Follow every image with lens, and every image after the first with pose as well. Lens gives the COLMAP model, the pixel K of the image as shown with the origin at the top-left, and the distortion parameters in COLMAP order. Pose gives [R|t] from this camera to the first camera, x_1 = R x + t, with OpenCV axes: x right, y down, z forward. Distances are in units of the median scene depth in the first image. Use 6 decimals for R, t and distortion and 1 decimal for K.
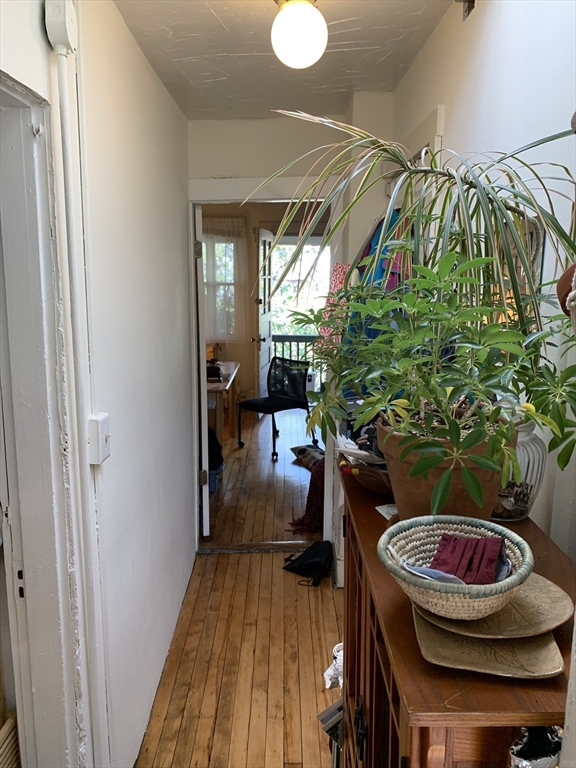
lens RADIAL K [[597.4, 0, 288.6], [0, 597.4, 383.2], [0, 0, 1]] dist [0.059615, -0.048904]
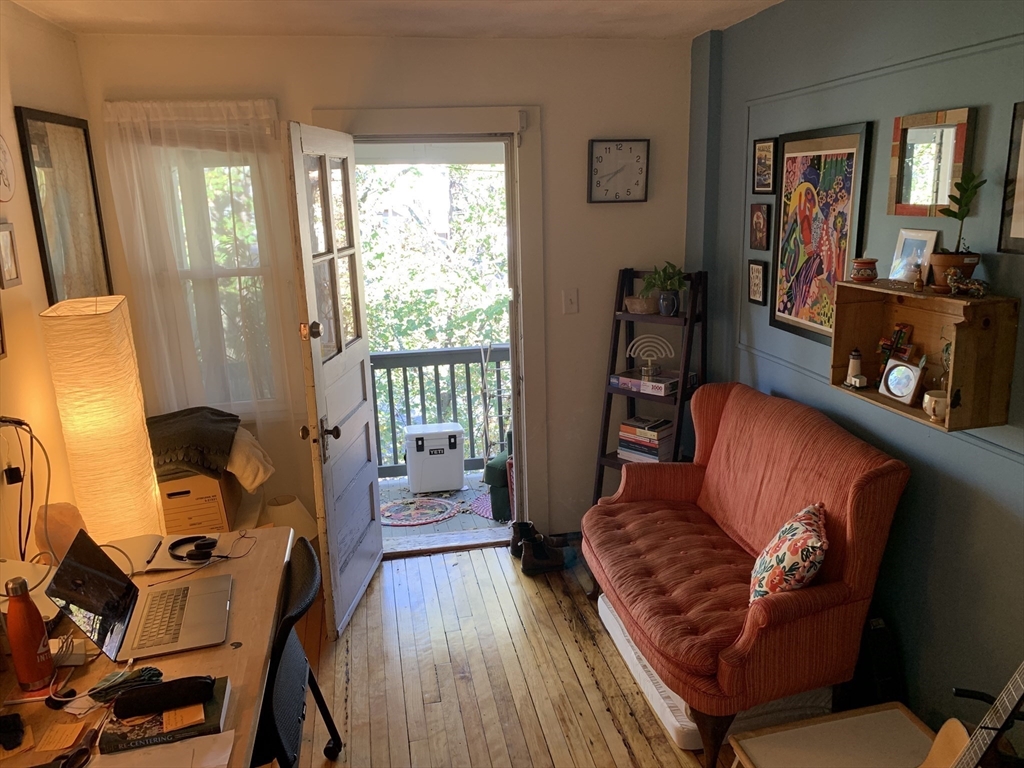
lens RADIAL K [[796.6, 0, 511.7], [0, 796.6, 383.5], [0, 0, 1]] dist [0.059615, -0.048904]
pose [[0.995070, -0.060422, 0.078639, 0.026783], [0.057106, 0.997409, 0.043756, -0.108423], [-0.081079, -0.039050, 0.995942, 0.470952]]
